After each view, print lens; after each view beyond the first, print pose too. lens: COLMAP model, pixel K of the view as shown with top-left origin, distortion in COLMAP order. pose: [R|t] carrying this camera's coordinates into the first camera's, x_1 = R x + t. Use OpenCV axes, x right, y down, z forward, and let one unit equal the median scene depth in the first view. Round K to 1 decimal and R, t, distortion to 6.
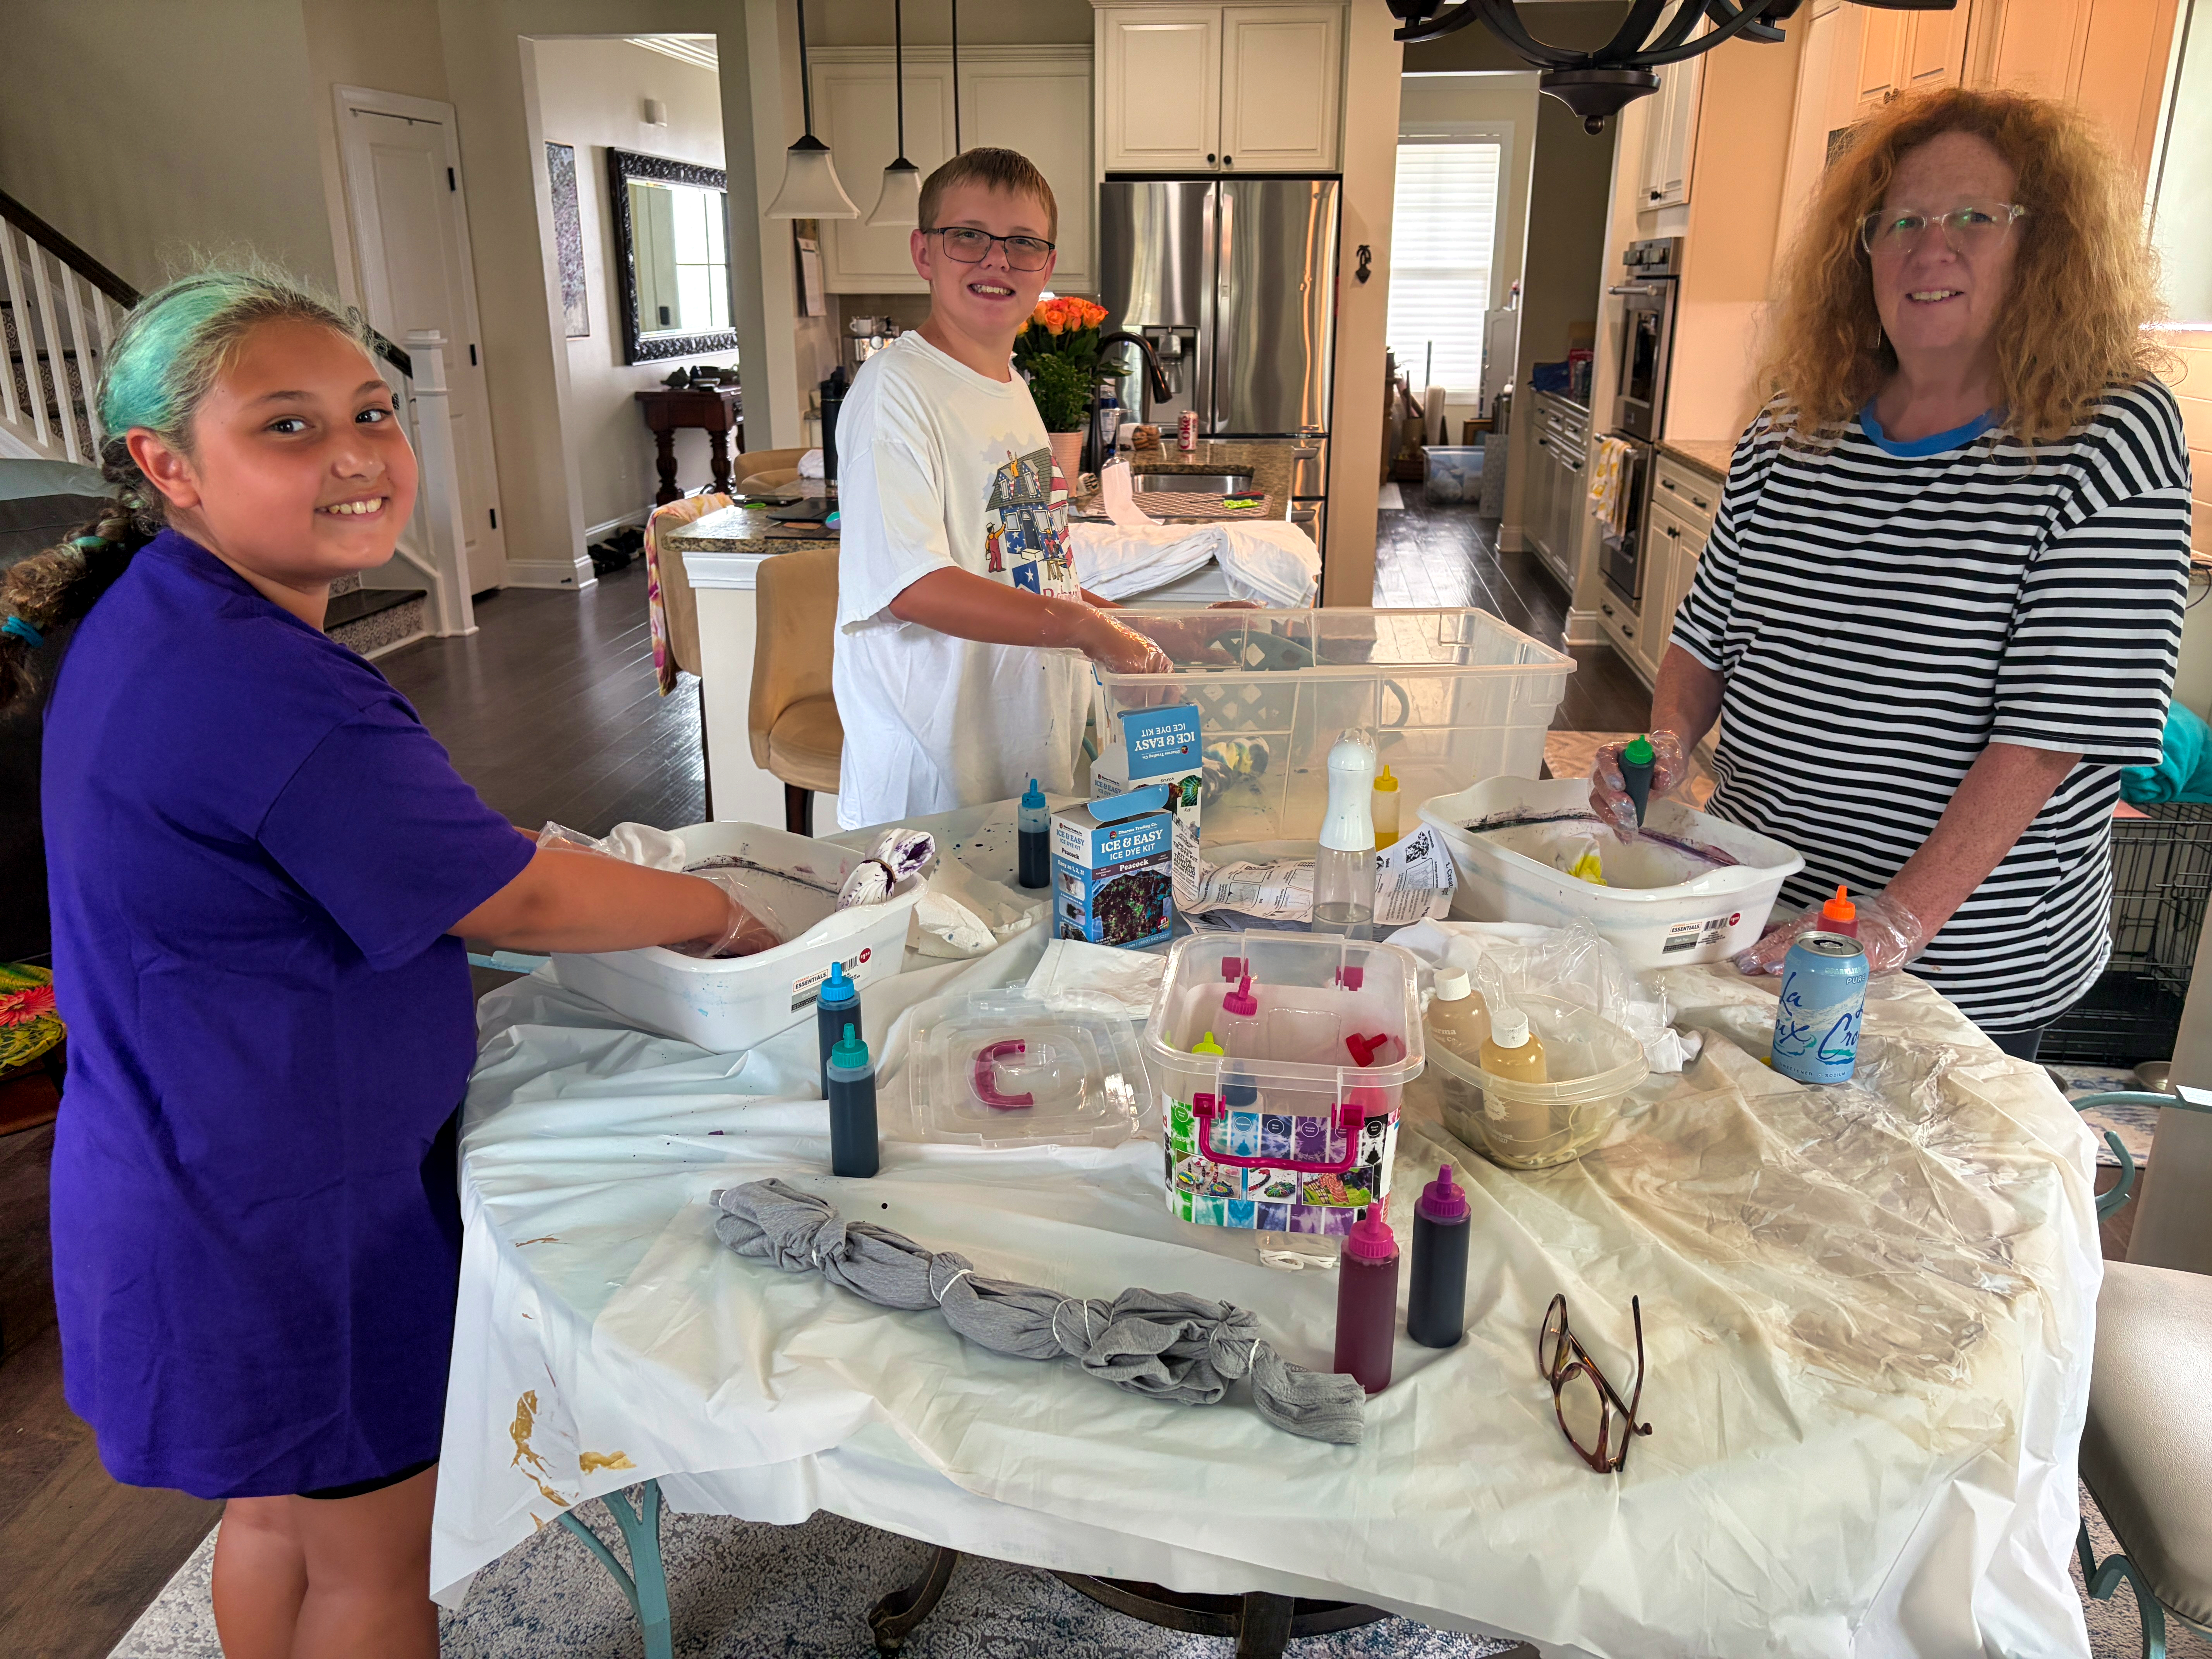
lens RADIAL K [[1686.9, 0, 1106.0], [0, 1686.9, 829.5], [0, 0, 1]] dist [-0.001993, -0.083248]
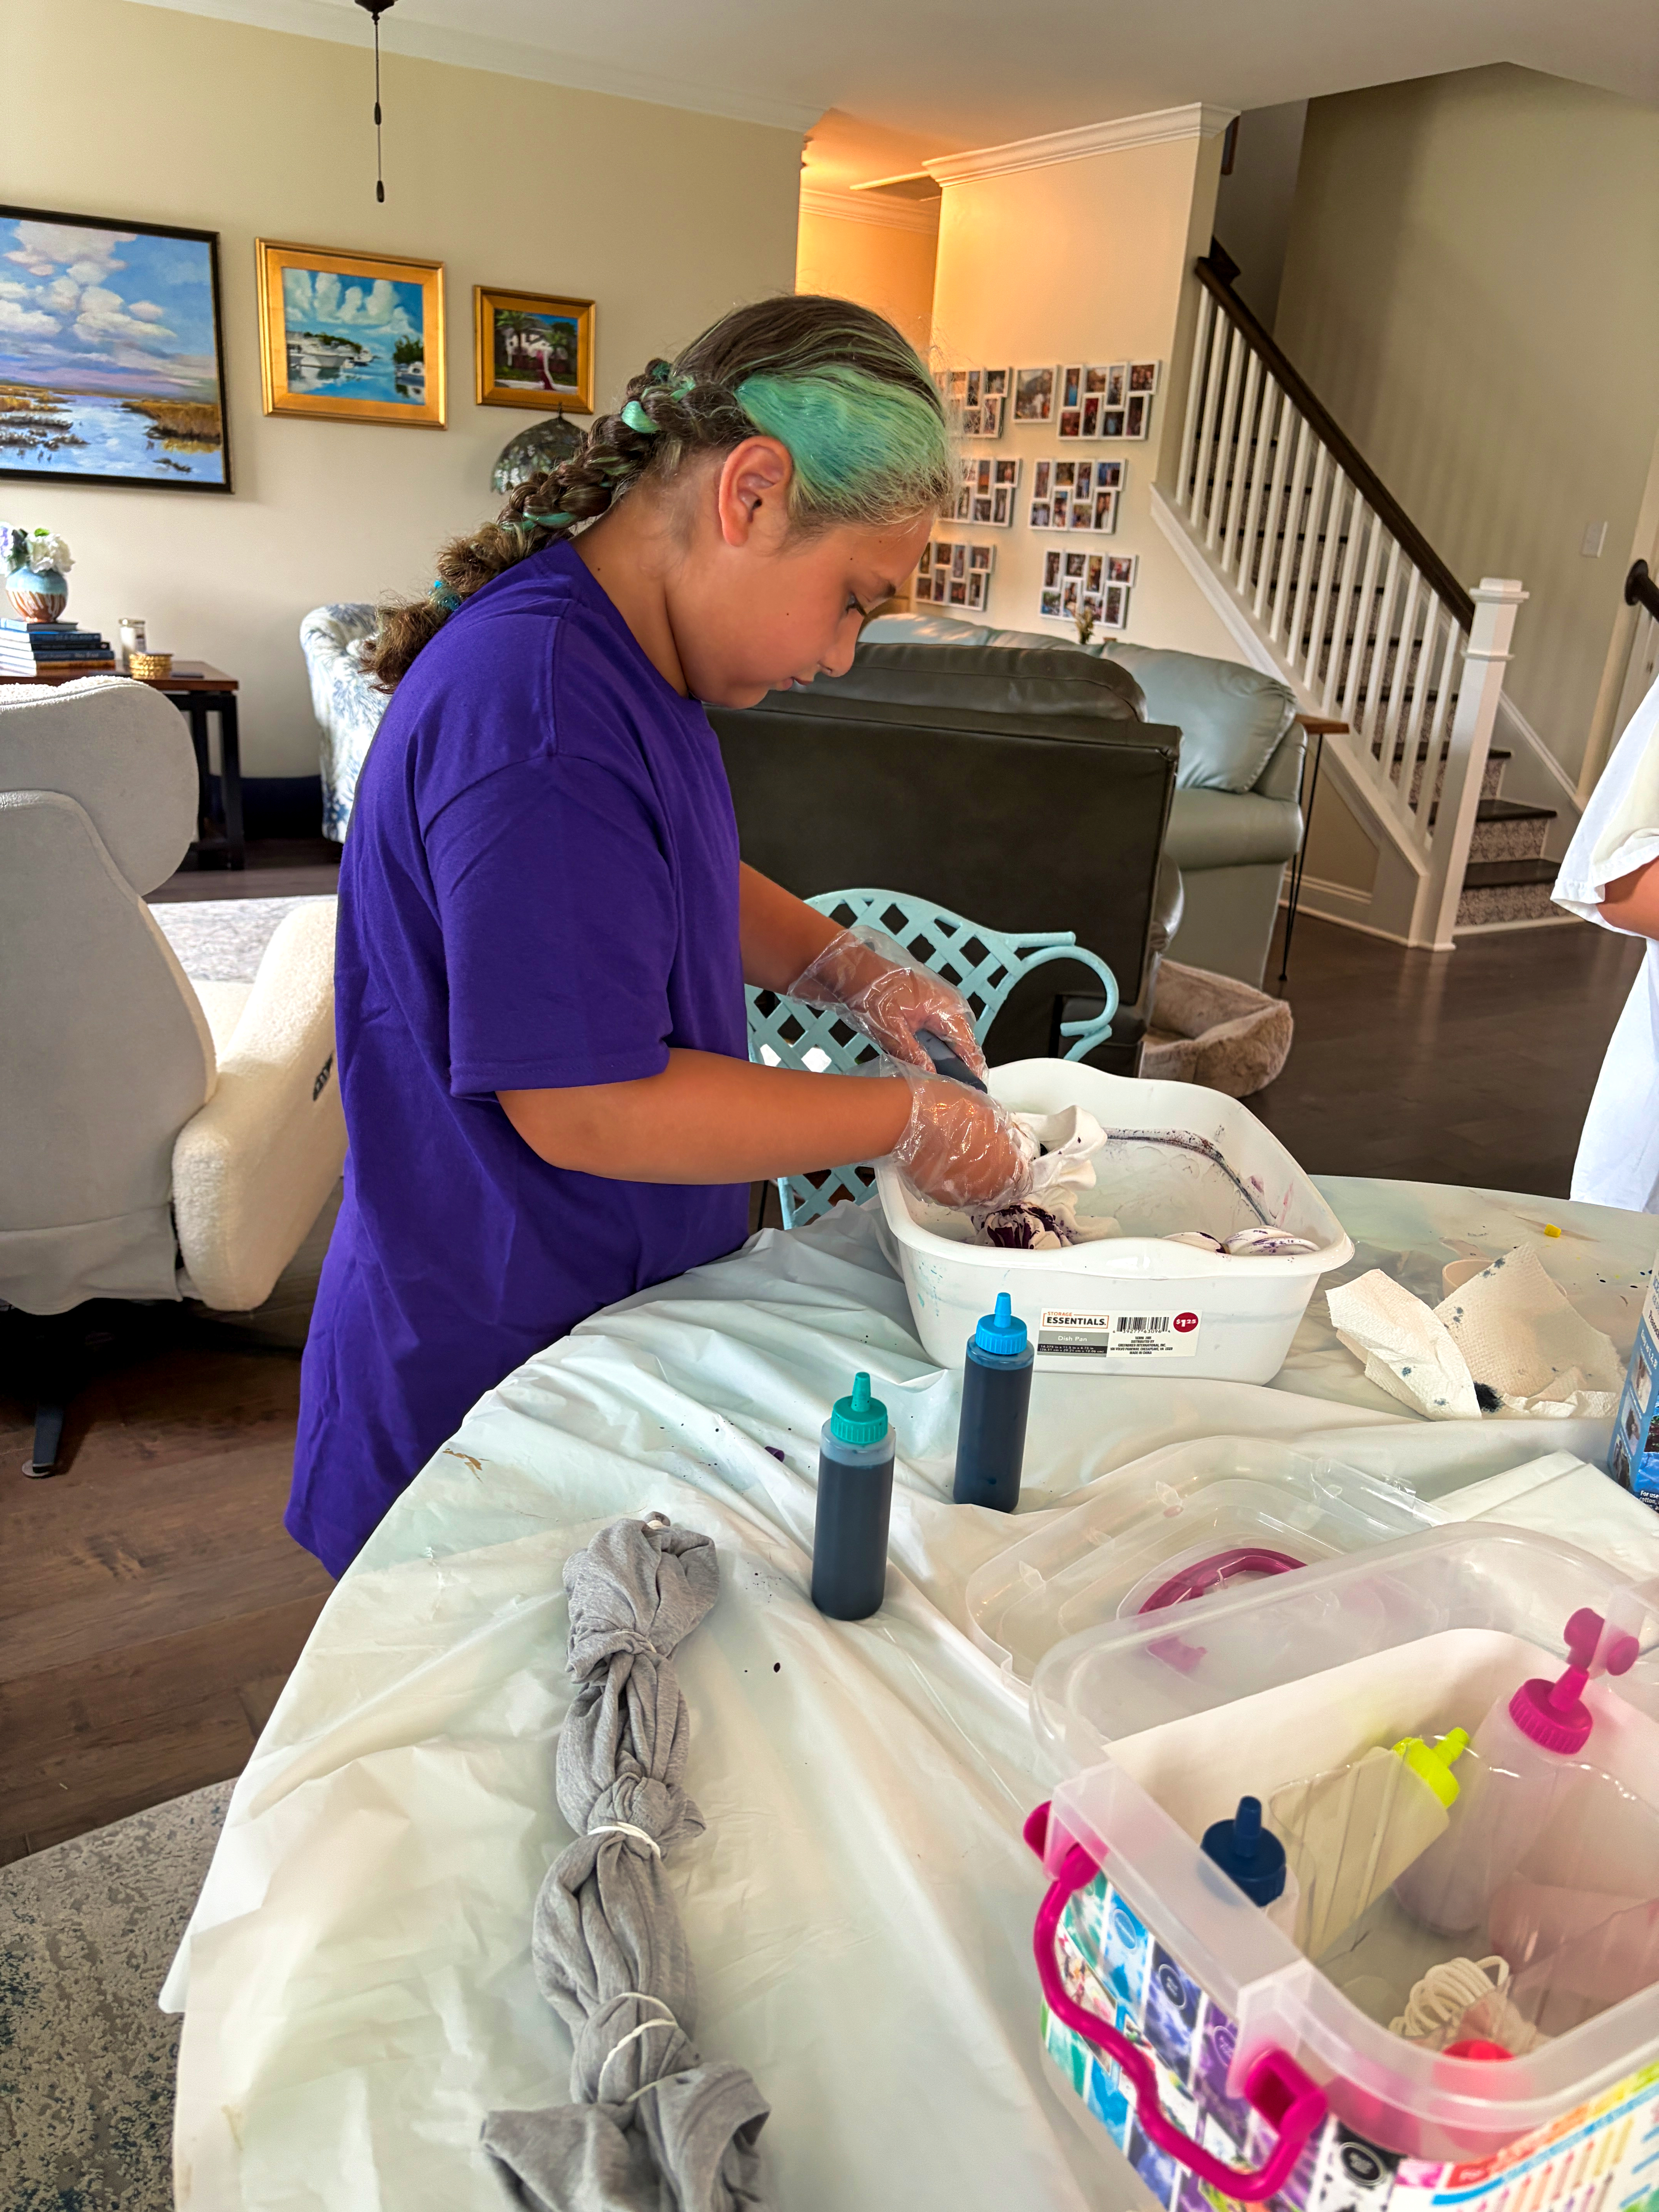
lens RADIAL K [[1686.9, 0, 829.5], [0, 1686.9, 1106.0], [0, 0, 1]] dist [-0.001993, -0.083248]
pose [[0.588320, 0.296859, -0.752166, 0.207851], [-0.316566, 0.940487, 0.123577, -0.033874], [0.744087, 0.165407, 0.647282, 0.455519]]
